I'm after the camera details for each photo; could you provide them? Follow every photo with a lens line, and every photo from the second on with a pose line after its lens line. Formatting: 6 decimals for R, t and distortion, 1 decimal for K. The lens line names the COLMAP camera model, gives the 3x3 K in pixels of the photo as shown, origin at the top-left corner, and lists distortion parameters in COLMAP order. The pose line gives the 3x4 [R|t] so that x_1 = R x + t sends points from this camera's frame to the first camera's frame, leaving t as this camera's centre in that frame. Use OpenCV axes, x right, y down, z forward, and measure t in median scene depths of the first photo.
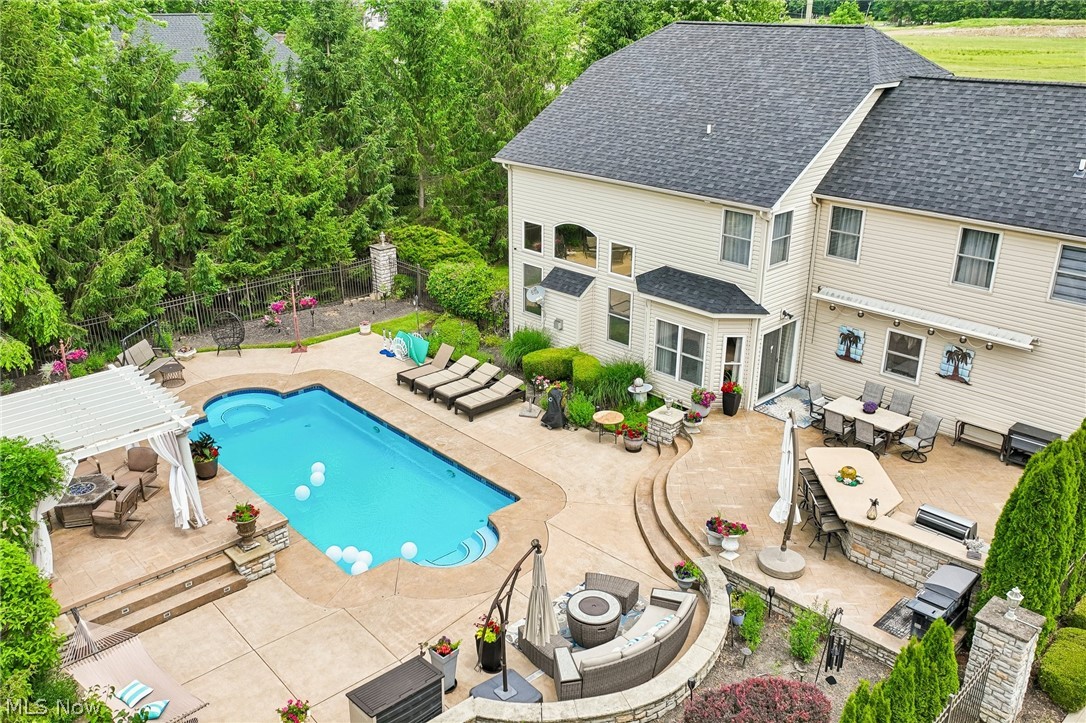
lens RADIAL K [[895.6, 0, 543.0], [0, 895.6, 361.5], [0, 0, 1]] dist [-0.000323, -0.000502]
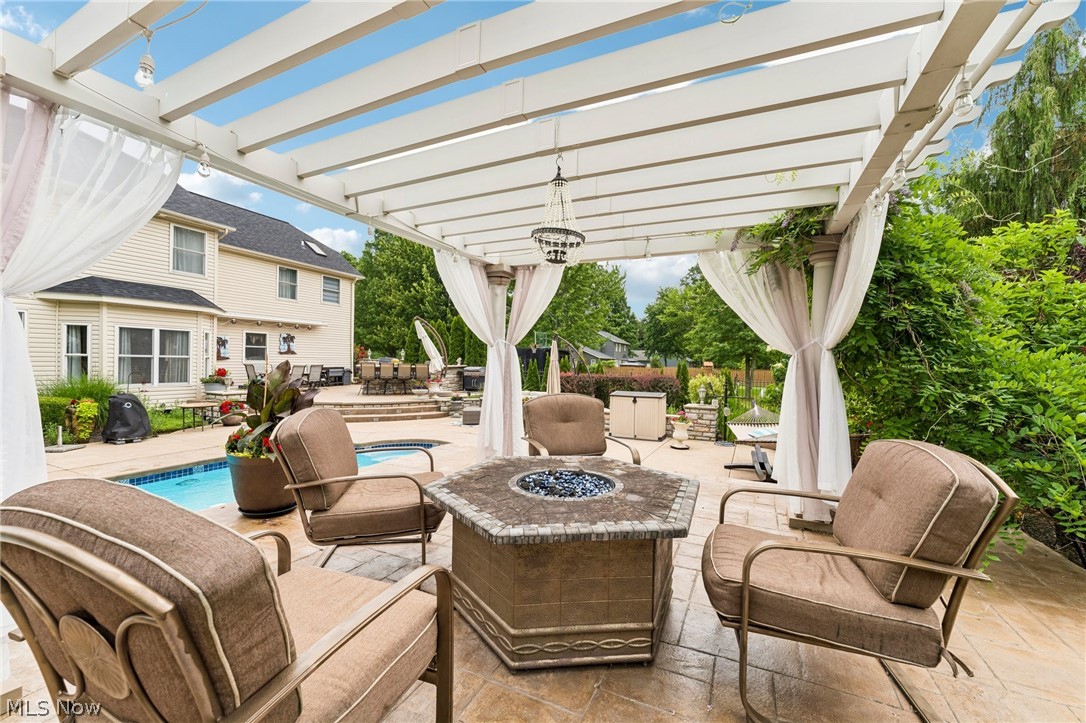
lens RADIAL K [[433.4, 0, 543.0], [0, 433.4, 361.5], [0, 0, 1]] dist [-0.001499, -0.000074]
pose [[-0.373609, -0.014469, 0.927474, -0.490183], [0.317277, 0.937576, 0.142434, 0.068173], [-0.871638, 0.347480, -0.345696, 0.802087]]
